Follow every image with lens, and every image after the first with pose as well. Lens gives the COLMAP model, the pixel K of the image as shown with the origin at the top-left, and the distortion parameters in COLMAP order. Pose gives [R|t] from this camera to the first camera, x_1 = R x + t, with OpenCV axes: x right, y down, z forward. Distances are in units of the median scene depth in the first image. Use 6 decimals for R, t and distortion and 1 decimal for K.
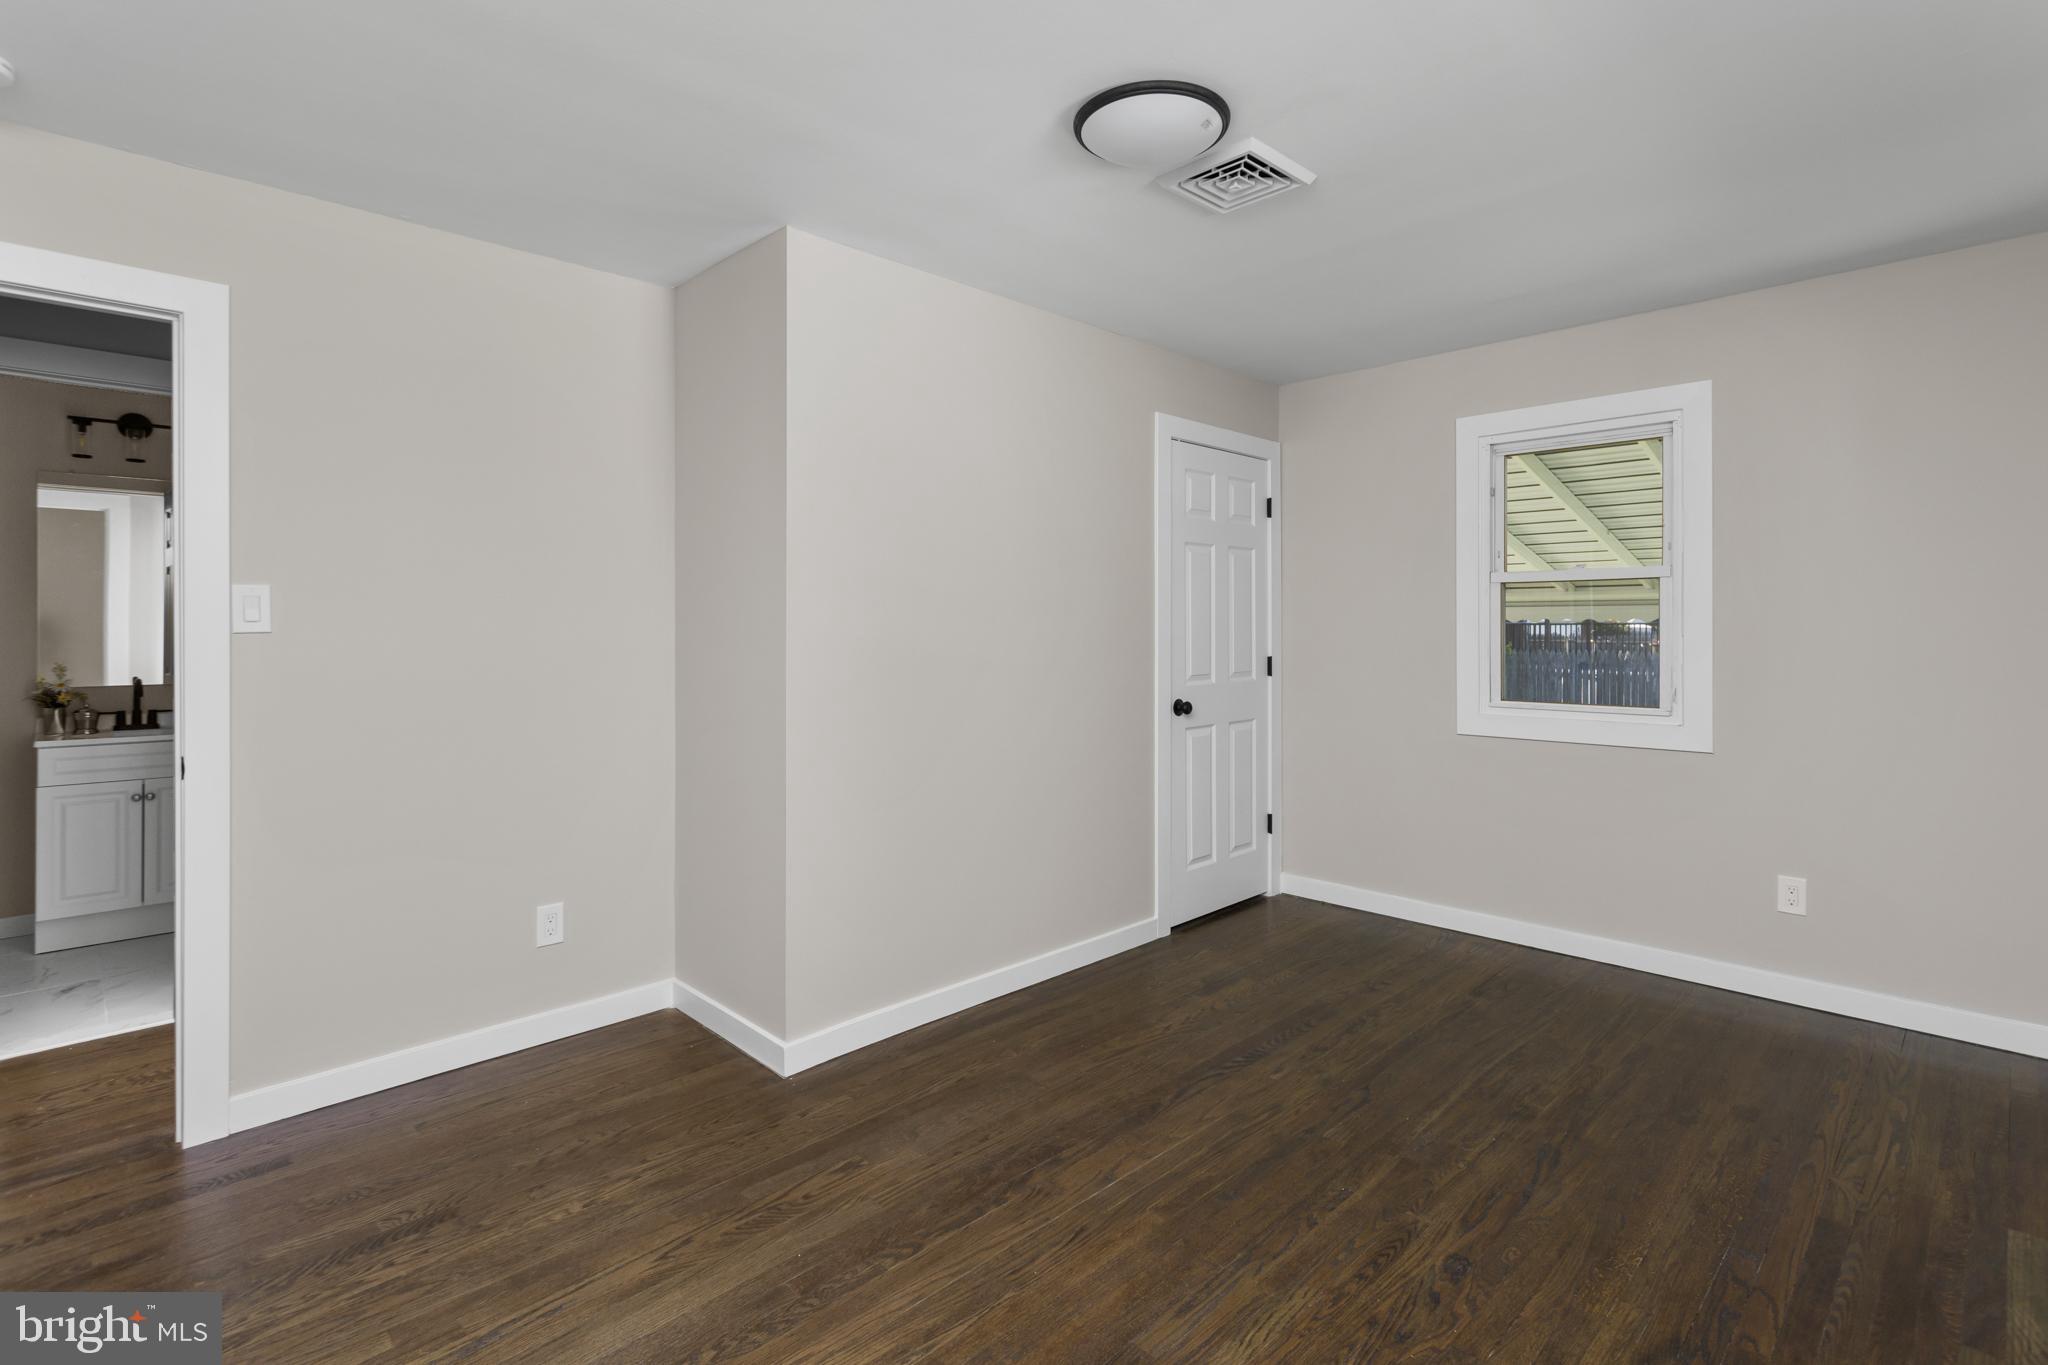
lens RADIAL K [[979.5, 0, 1035.0], [0, 979.5, 624.1], [0, 0, 1]] dist [0.005655, 0.000650]
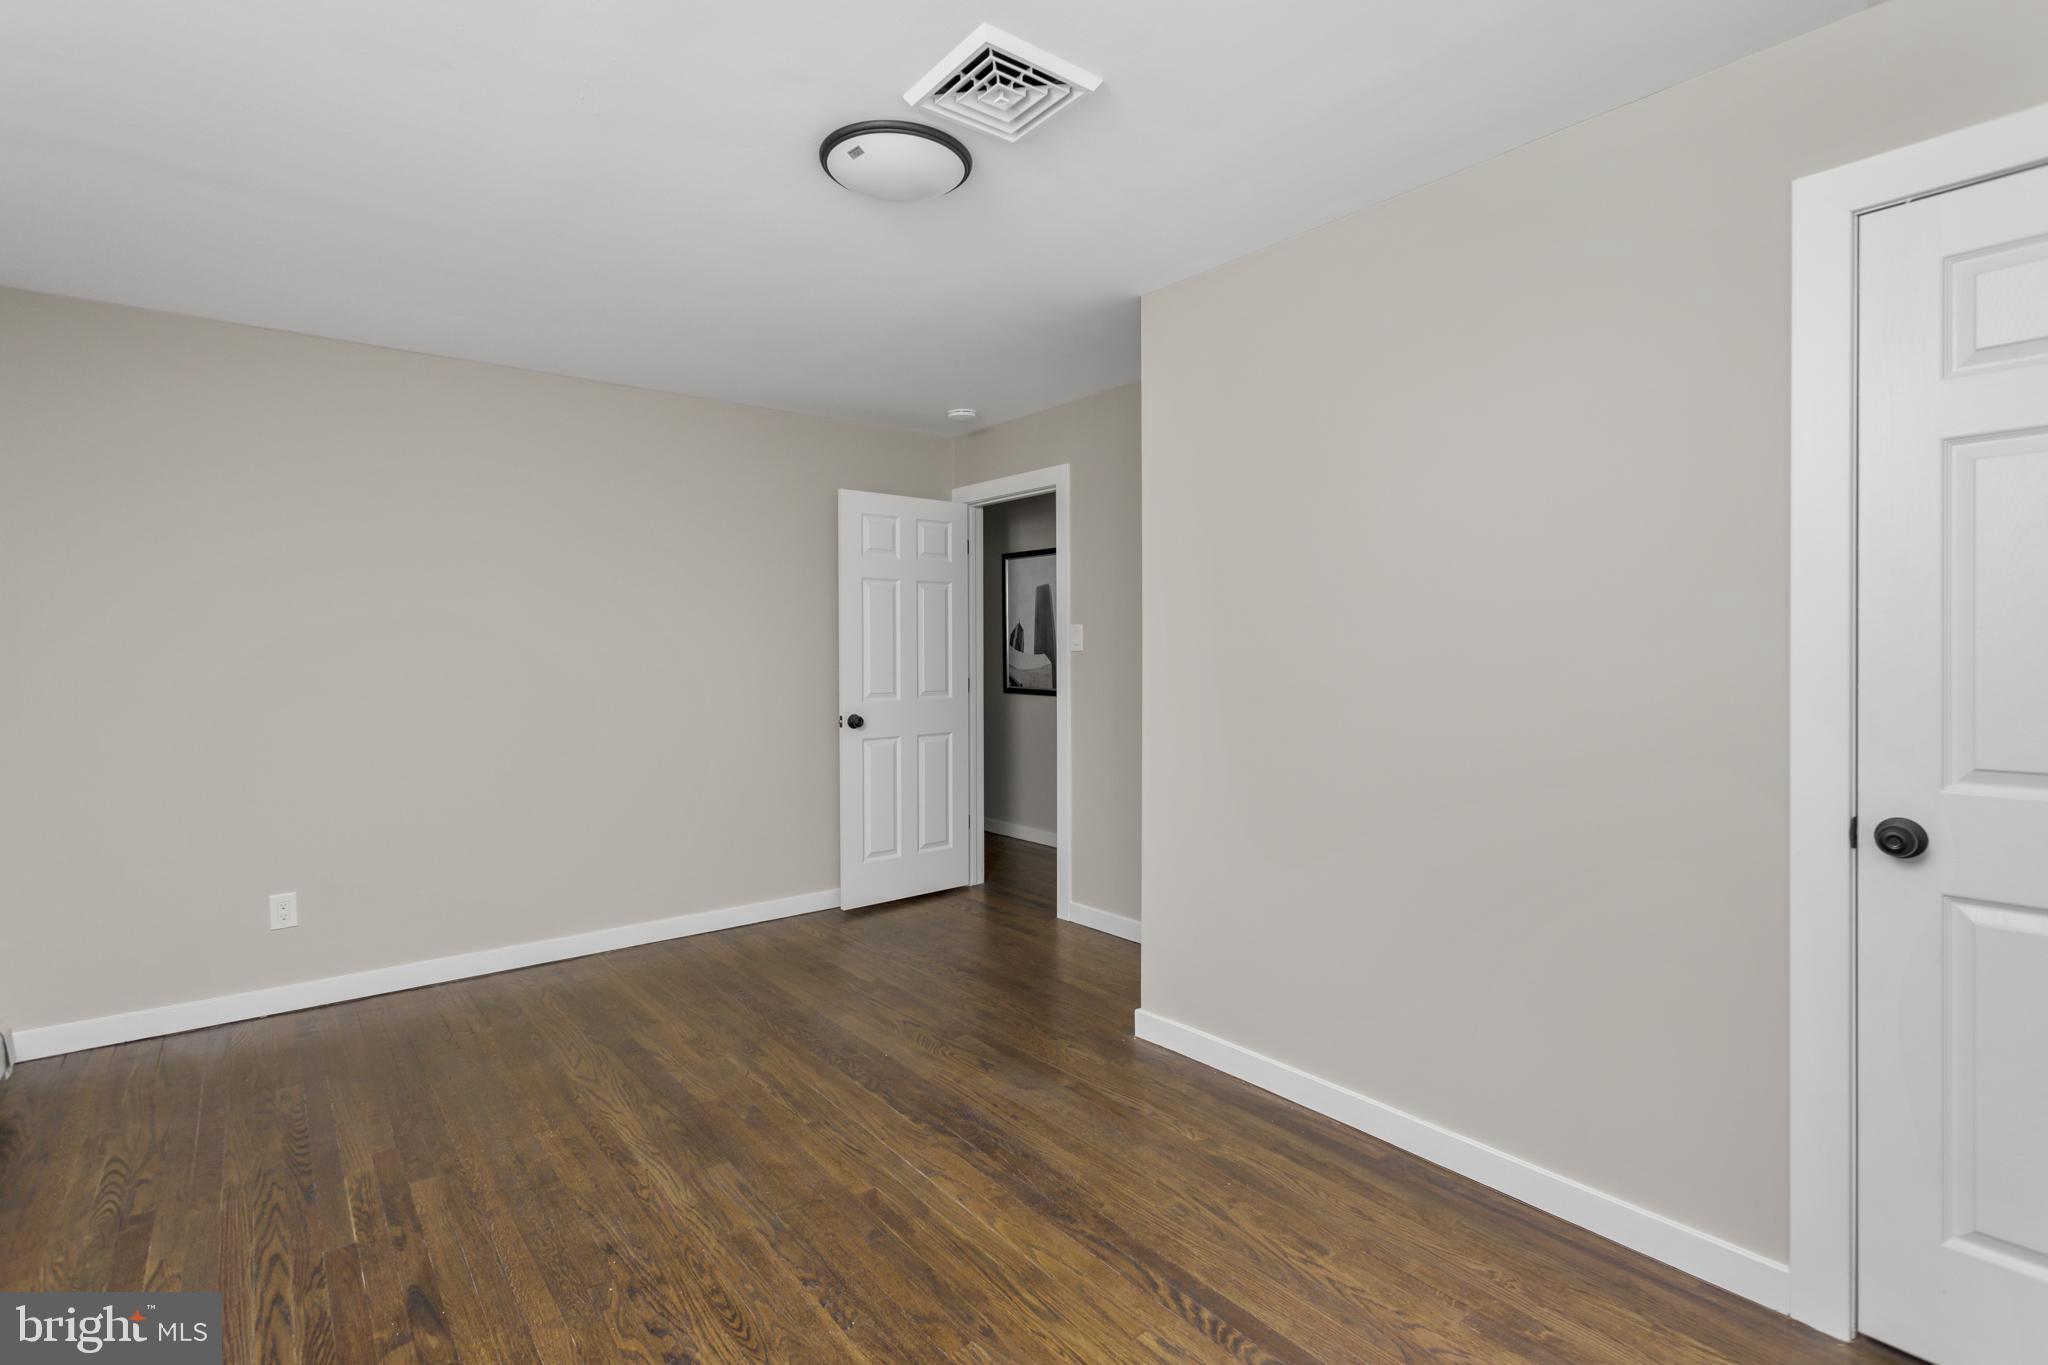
lens RADIAL K [[979.5, 0, 1018.7], [0, 979.5, 646.1], [0, 0, 1]] dist [0.005655, 0.000650]
pose [[-0.124774, -0.002676, -0.992182, 1.094141], [0.010232, 0.999940, -0.003984, 0.006977], [0.992132, -0.010649, -0.124739, 1.216733]]
